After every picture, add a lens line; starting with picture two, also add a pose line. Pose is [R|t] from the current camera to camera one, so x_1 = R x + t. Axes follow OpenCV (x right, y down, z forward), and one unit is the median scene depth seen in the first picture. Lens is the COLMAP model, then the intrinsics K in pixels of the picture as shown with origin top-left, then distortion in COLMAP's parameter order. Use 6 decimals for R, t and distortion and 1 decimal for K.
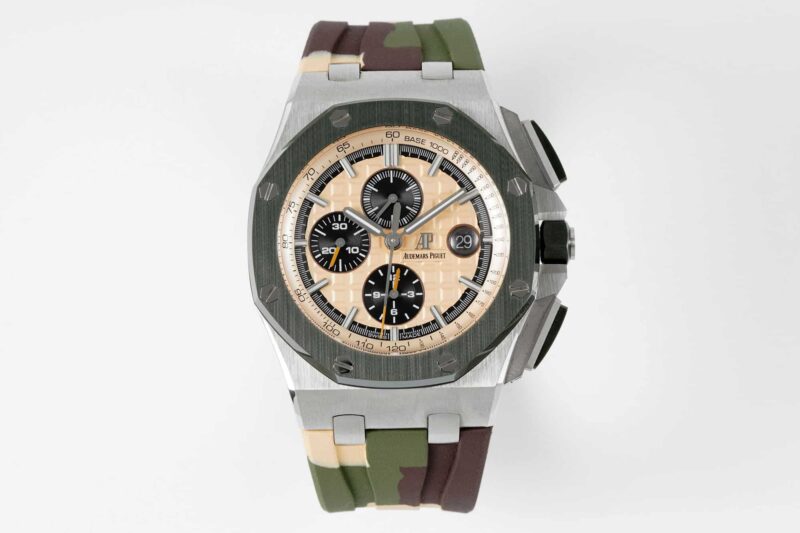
lens RADIAL K [[3582.4, 0, 396.6], [0, 3582.4, 266.1], [0, 0, 1]] dist [1.072772, 0.000000]
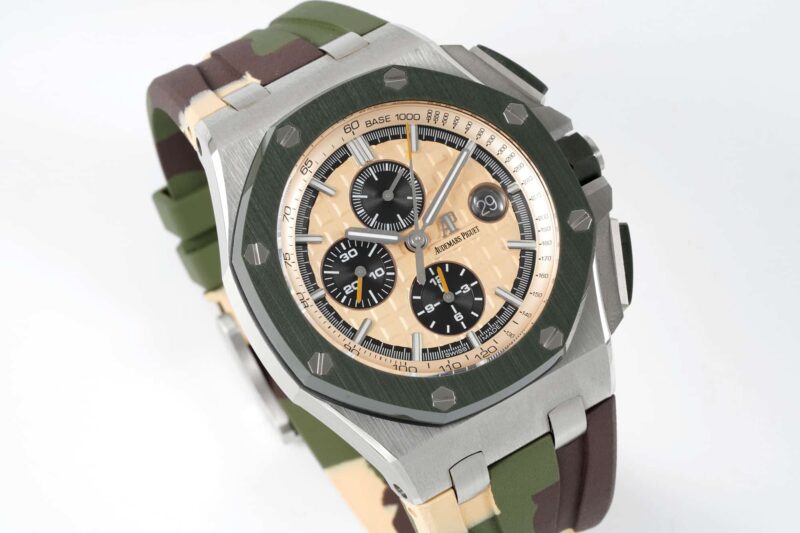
lens RADIAL K [[3582.4, 0, 404.5], [0, 3582.4, 263.7], [0, 0, 1]] dist [1.072772, 0.000000]
pose [[0.855038, -0.446914, 0.263017, -0.218723], [0.468632, 0.883096, -0.022926, 0.015012], [-0.222024, 0.142861, 0.964519, 0.217219]]
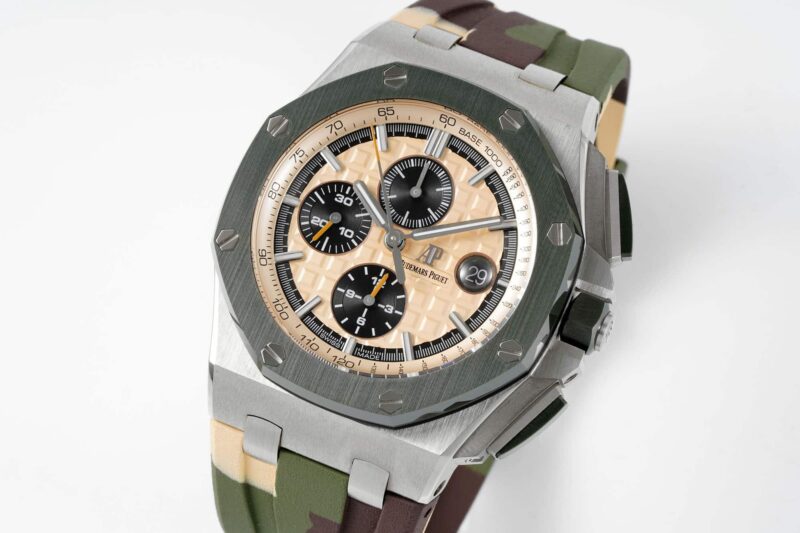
lens RADIAL K [[3582.4, 0, 376.0], [0, 3582.4, 272.7], [0, 0, 1]] dist [1.072772, 0.000000]
pose [[0.903816, 0.374450, -0.207135, 0.164838], [-0.389681, 0.920213, -0.036819, 0.031098], [0.176821, 0.113995, 0.977619, 0.210159]]
